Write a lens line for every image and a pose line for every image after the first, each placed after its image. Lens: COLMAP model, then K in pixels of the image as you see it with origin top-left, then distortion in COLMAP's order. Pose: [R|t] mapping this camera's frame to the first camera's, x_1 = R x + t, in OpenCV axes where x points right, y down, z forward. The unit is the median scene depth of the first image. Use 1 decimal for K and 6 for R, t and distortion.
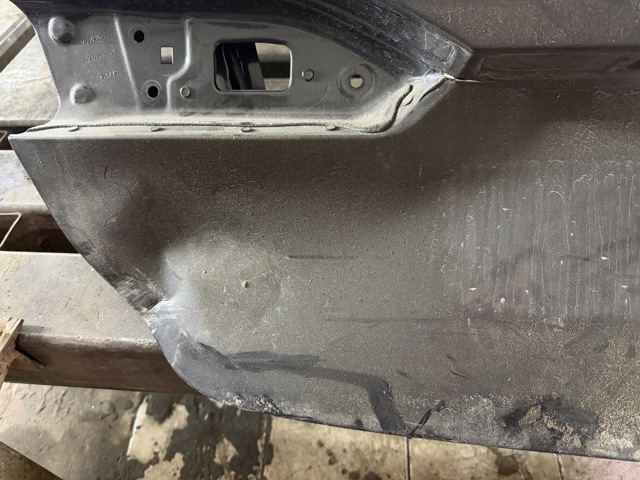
lens RADIAL K [[455.9, 0, 321.7], [0, 455.9, 228.3], [0, 0, 1]] dist [0.015856, -0.029616]
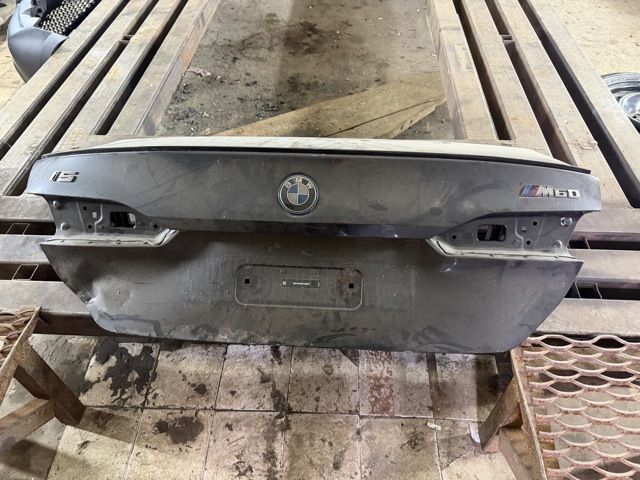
lens RADIAL K [[455.9, 0, 321.7], [0, 455.9, 228.3], [0, 0, 1]] dist [0.015856, -0.029616]
pose [[0.999461, -0.002317, 0.032760, 0.997801], [0.003401, 0.999447, -0.033078, -0.183440], [-0.032666, 0.033171, 0.998916, -1.927713]]
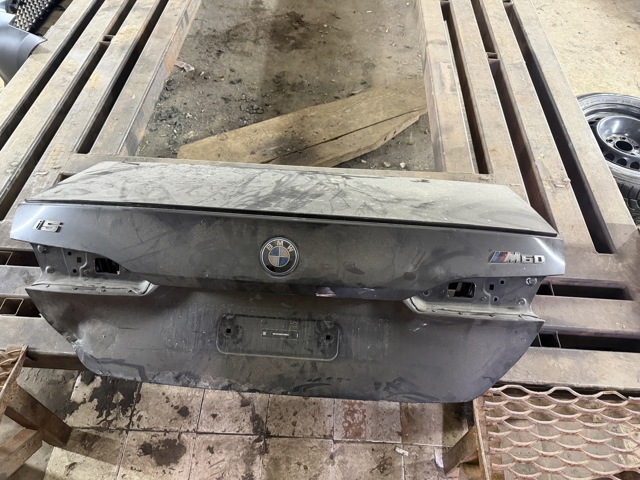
lens RADIAL K [[455.9, 0, 321.7], [0, 455.9, 228.3], [0, 0, 1]] dist [0.015856, -0.029616]
pose [[0.997420, 0.018899, 0.069250, 1.010639], [-0.021908, 0.998837, 0.042952, -0.728025], [-0.068358, -0.044358, 0.996674, -2.033945]]
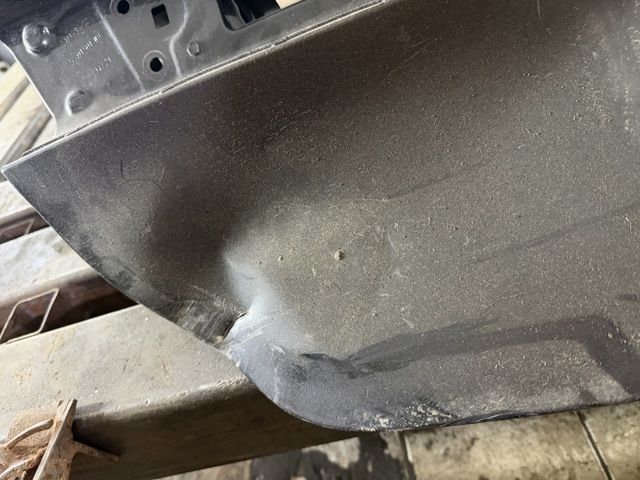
lens RADIAL K [[455.9, 0, 321.7], [0, 455.9, 228.3], [0, 0, 1]] dist [0.015856, -0.029616]
pose [[0.947318, -0.307961, -0.088026, -0.110781], [0.295017, 0.945968, -0.134572, 0.158572], [0.124713, 0.101514, 0.986986, 0.275029]]
